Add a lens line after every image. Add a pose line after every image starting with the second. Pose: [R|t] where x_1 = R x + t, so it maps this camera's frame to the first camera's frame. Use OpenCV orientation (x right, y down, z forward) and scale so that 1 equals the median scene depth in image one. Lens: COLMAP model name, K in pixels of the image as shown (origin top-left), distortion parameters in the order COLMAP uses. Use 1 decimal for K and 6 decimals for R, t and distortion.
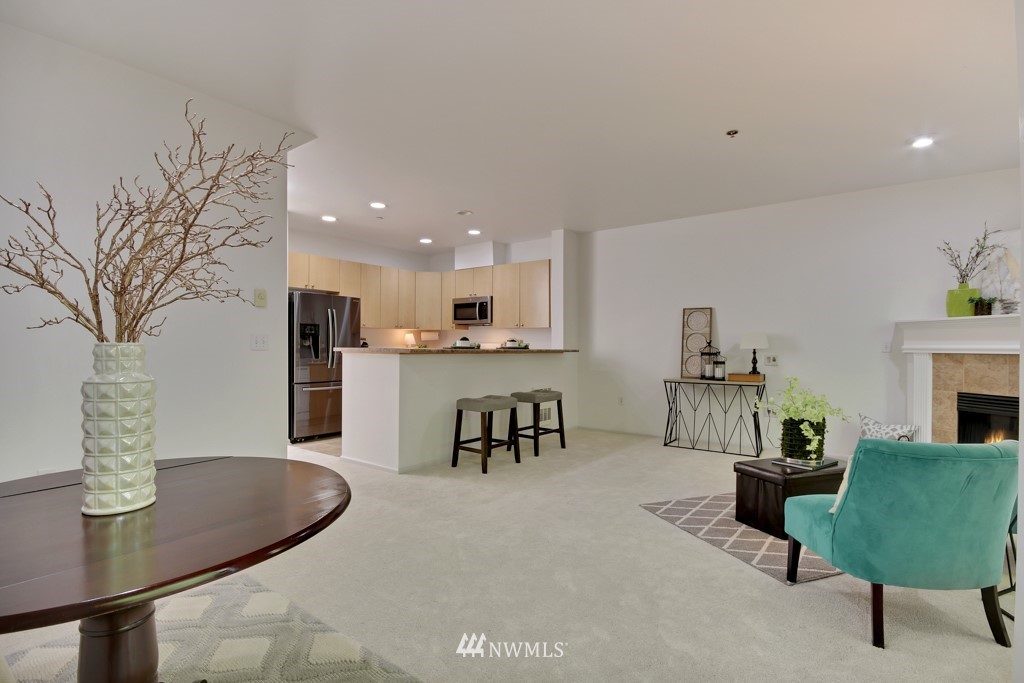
lens RADIAL K [[483.5, 0, 512.0], [0, 483.5, 341.5], [0, 0, 1]] dist [-0.004070, -0.001386]
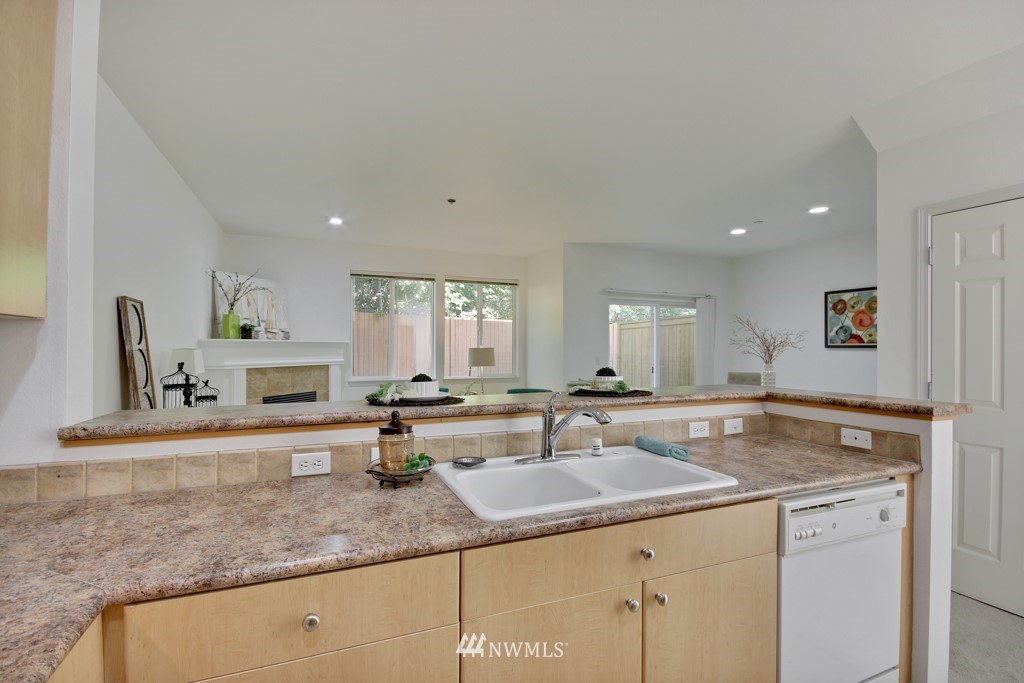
lens RADIAL K [[483.5, 0, 512.0], [0, 483.5, 341.5], [0, 0, 1]] dist [-0.004070, -0.001386]
pose [[-0.860379, -0.002356, 0.509649, -0.205039], [-0.011520, 0.999824, -0.014826, -0.022430], [-0.509525, -0.018627, -0.860254, 1.196398]]
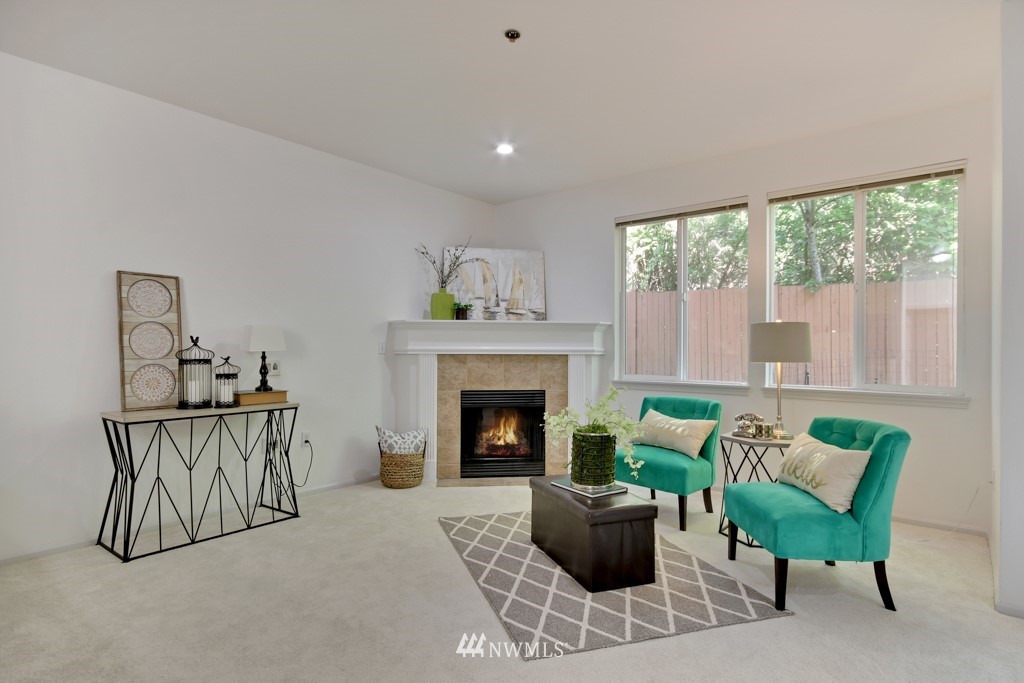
lens RADIAL K [[541.4, 0, 512.0], [0, 541.4, 341.5], [0, 0, 1]] dist [-0.001419, -0.000239]
pose [[0.038745, 0.007773, 0.999219, -0.178391], [-0.011939, 0.999902, -0.007316, 0.002910], [-0.999178, -0.011646, 0.038834, 0.568326]]
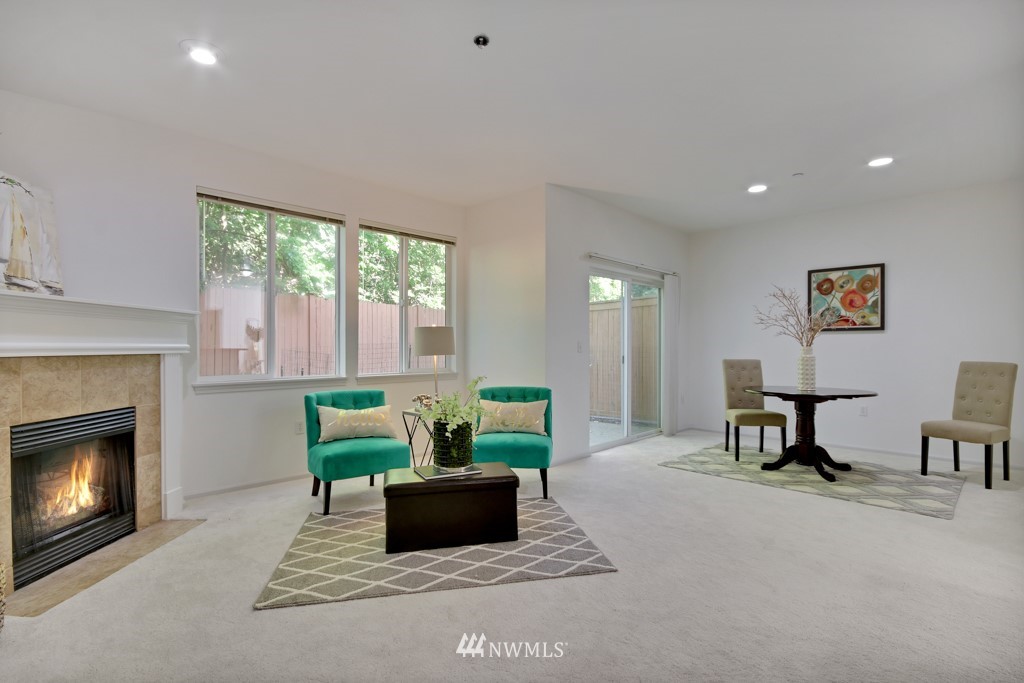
lens RADIAL K [[483.5, 0, 512.0], [0, 483.5, 341.5], [0, 0, 1]] dist [-0.004070, -0.001386]
pose [[-0.989230, -0.004459, 0.146304, 0.181726], [-0.007060, 0.999826, -0.017264, 0.008400], [-0.146202, -0.018111, -0.989089, 0.989172]]
